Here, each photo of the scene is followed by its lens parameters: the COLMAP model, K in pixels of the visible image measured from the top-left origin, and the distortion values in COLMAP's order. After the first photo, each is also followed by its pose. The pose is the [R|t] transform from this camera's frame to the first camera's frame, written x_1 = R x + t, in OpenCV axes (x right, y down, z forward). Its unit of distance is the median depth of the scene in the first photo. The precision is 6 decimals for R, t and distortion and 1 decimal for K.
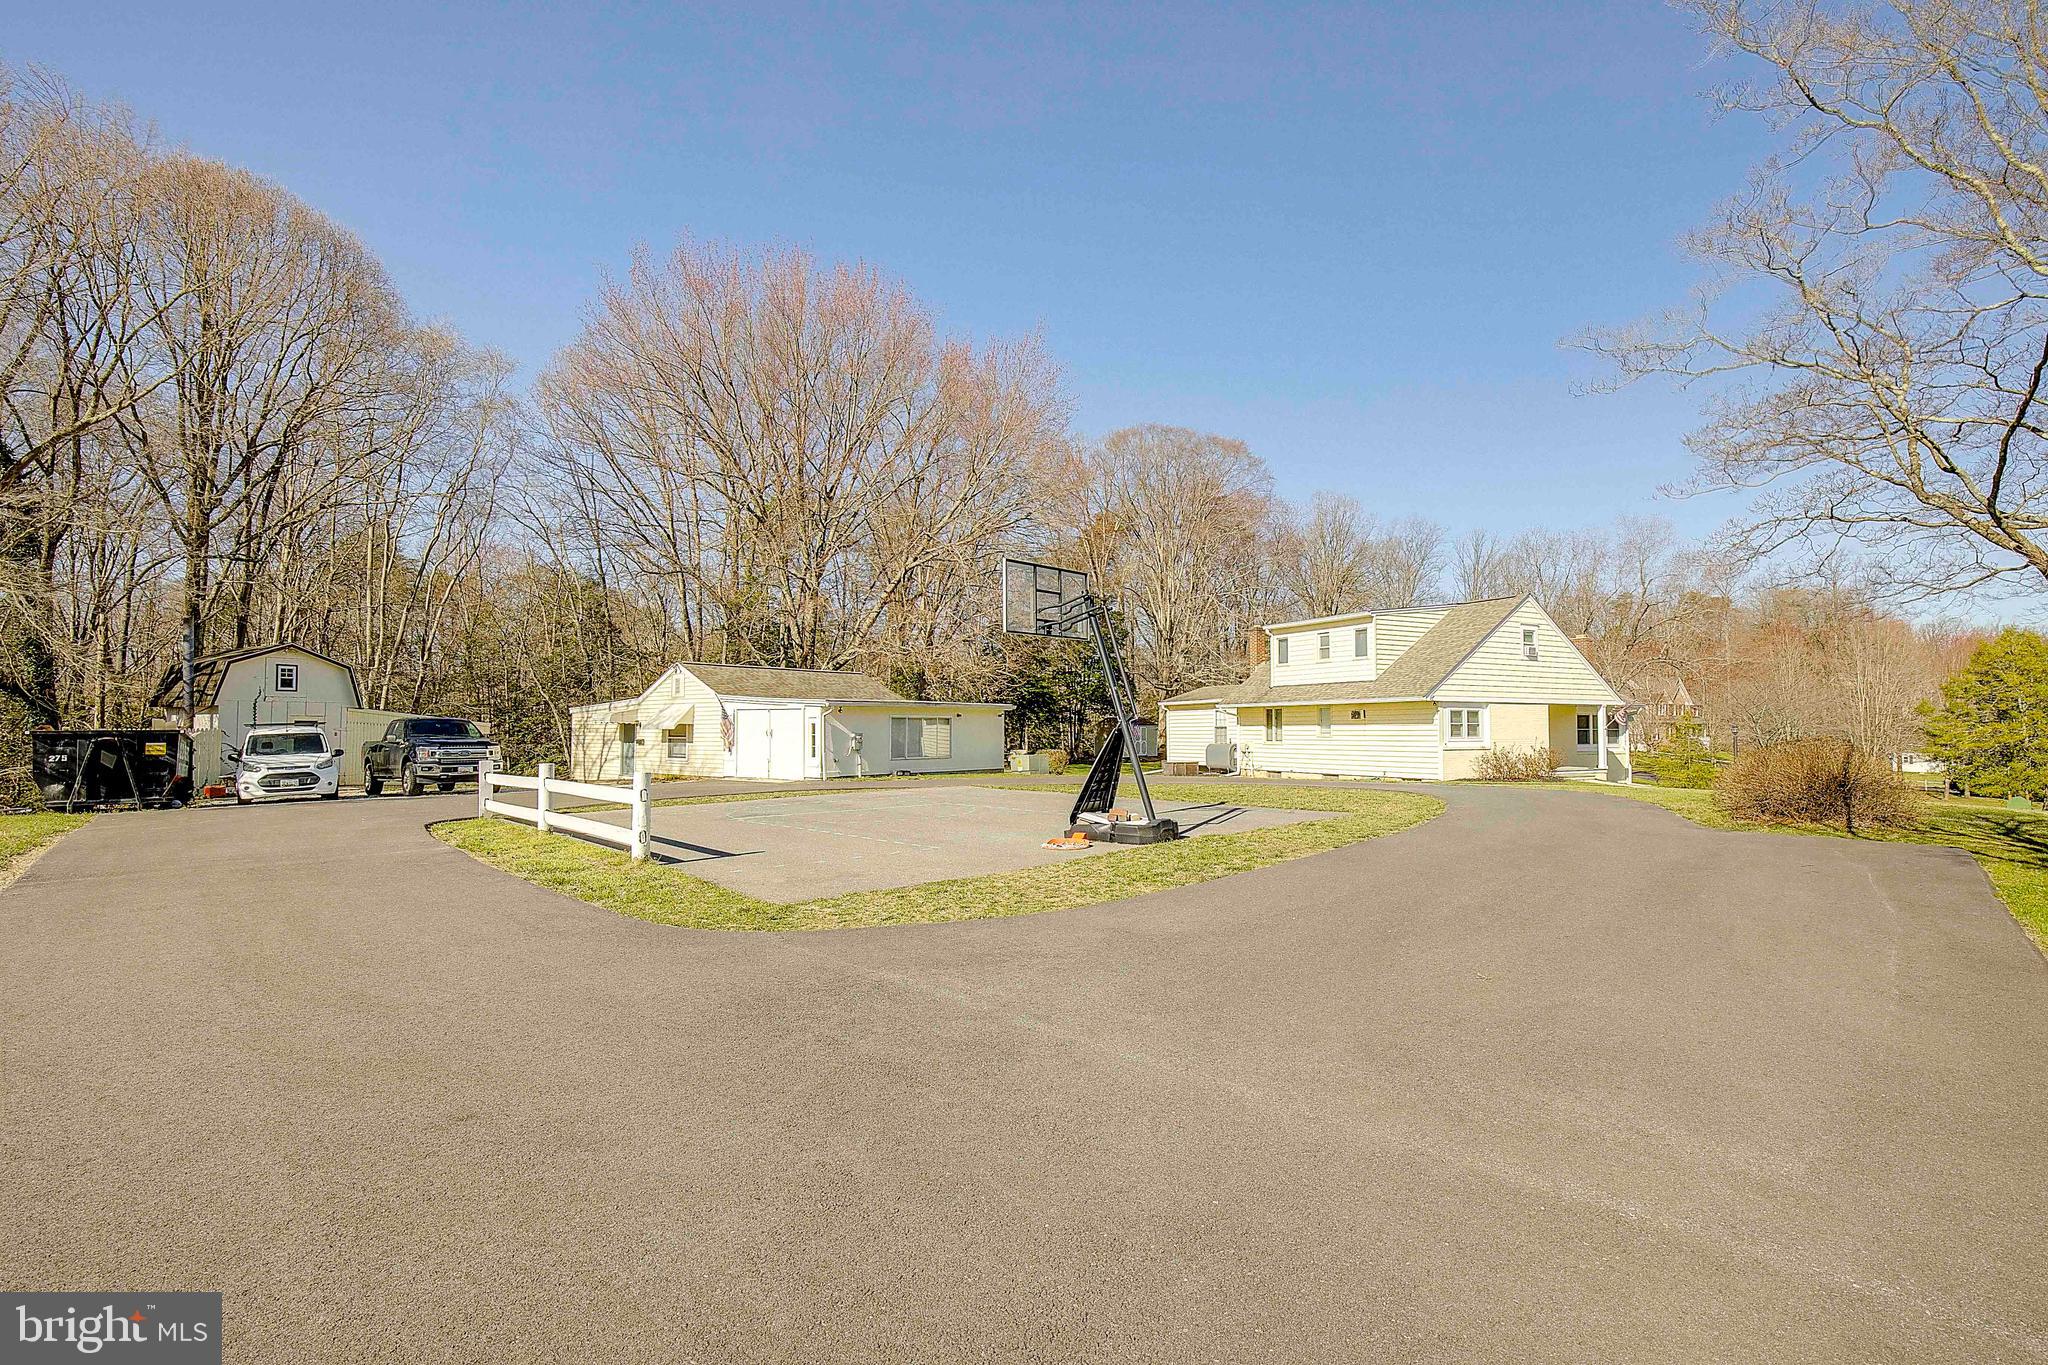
lens RADIAL K [[911.7, 0, 1022.9], [0, 911.7, 682.0], [0, 0, 1]] dist [-0.018852, 0.000748]
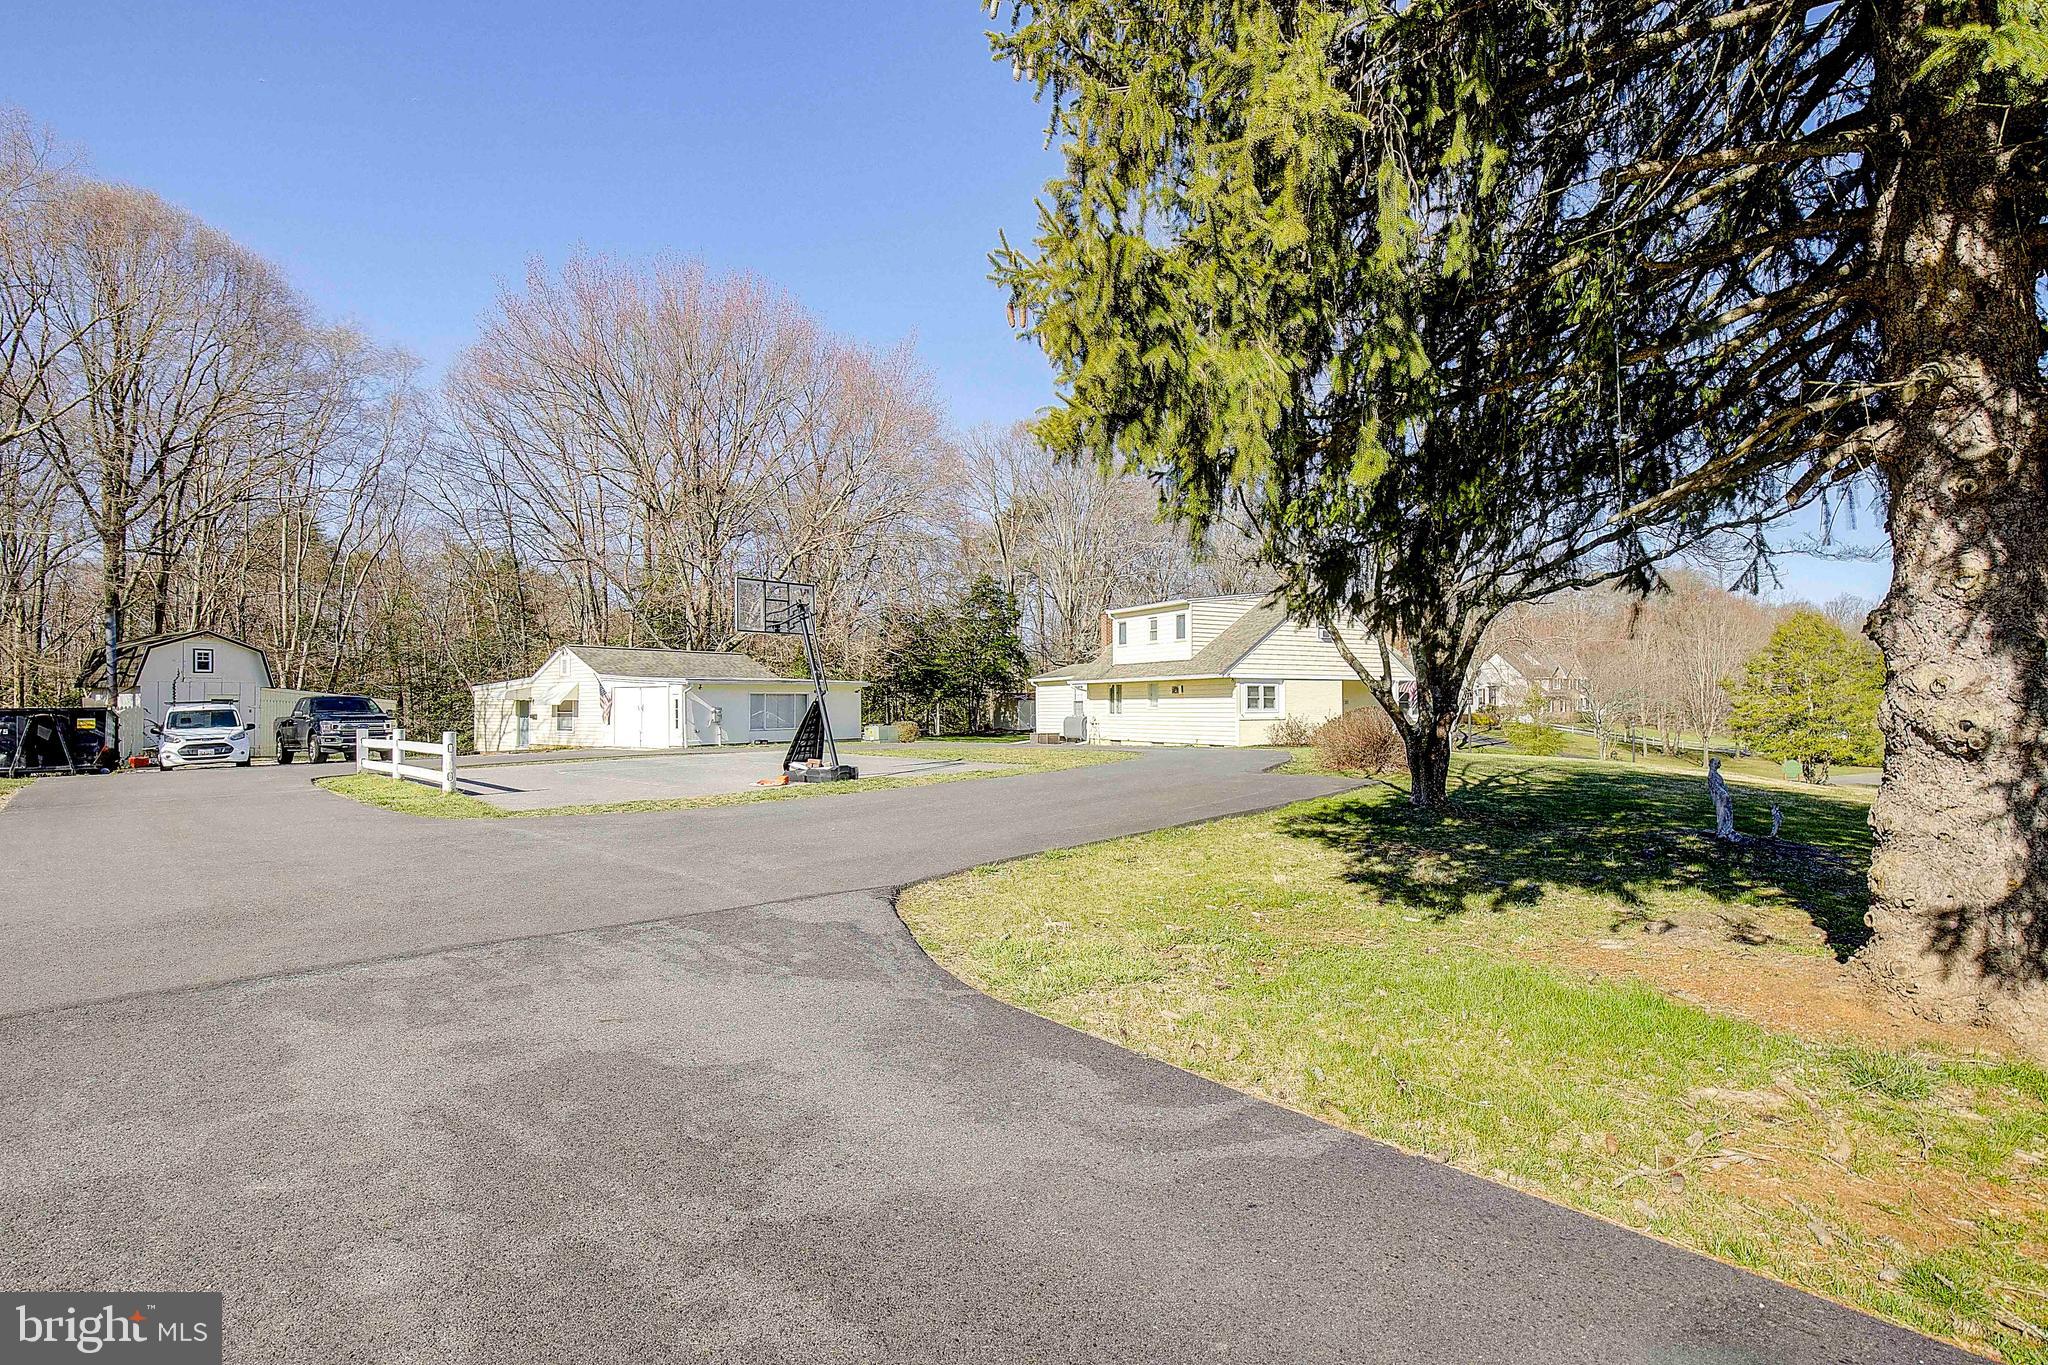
lens RADIAL K [[911.7, 0, 1025.8], [0, 911.7, 684.4], [0, 0, 1]] dist [-0.018852, 0.000748]
pose [[0.998677, -0.003414, 0.051315, 0.127914], [0.001897, 0.999561, 0.029572, -0.005448], [-0.051393, -0.029436, 0.998245, -0.146036]]
